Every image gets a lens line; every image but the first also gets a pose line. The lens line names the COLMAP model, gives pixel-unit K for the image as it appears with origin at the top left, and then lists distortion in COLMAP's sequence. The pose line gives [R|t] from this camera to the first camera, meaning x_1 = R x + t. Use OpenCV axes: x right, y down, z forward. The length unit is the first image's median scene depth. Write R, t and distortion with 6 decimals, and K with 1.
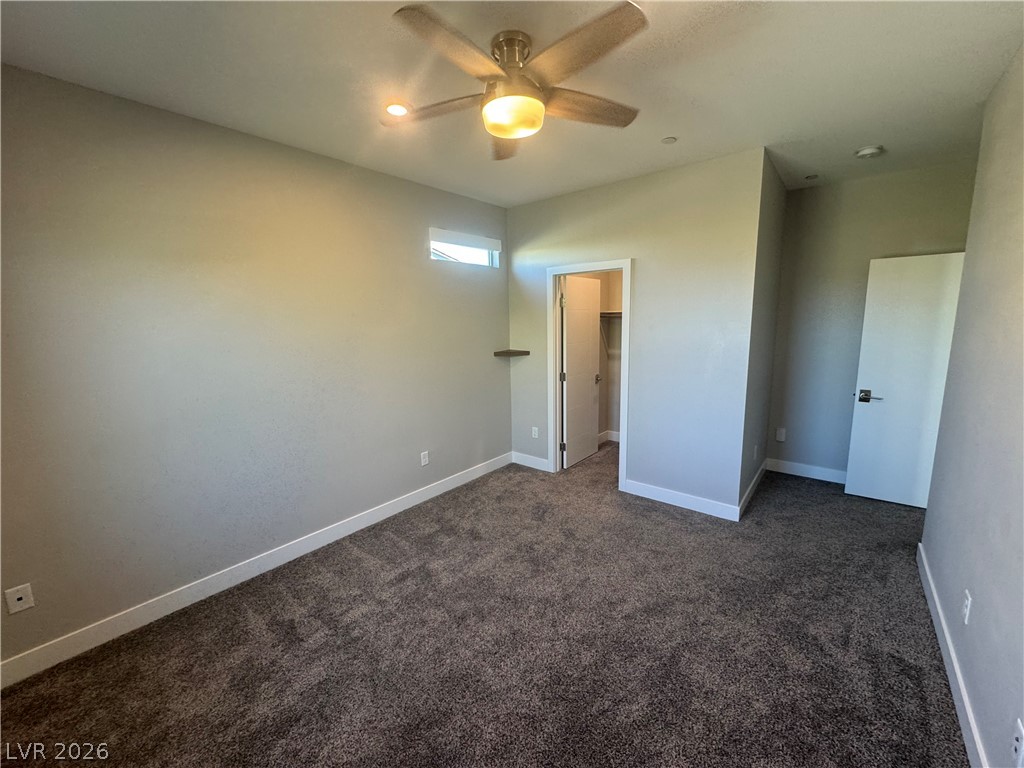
lens RADIAL K [[407.0, 0, 513.6], [0, 407.0, 383.4], [0, 0, 1]] dist [-0.002610, 0.000176]
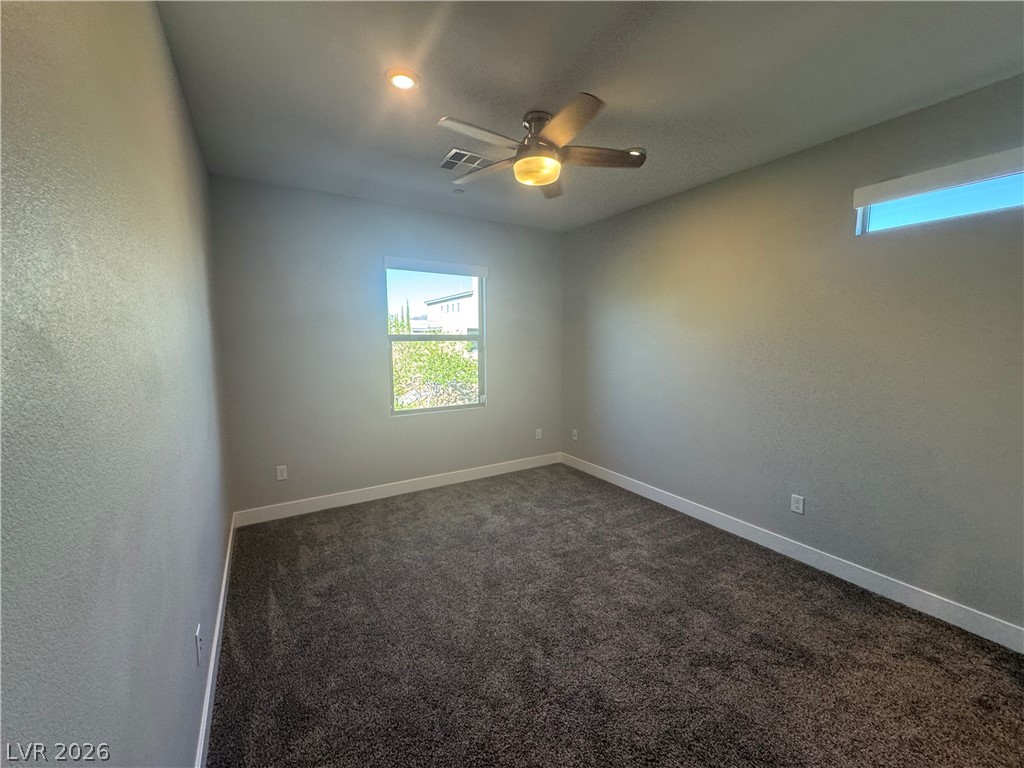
lens RADIAL K [[407.0, 0, 514.5], [0, 407.0, 383.4], [0, 0, 1]] dist [-0.002610, 0.000176]
pose [[-0.331567, 0.114666, -0.936437, 0.665313], [-0.144435, 0.974716, 0.170494, -0.092367], [0.932310, 0.191785, -0.306622, 0.715342]]
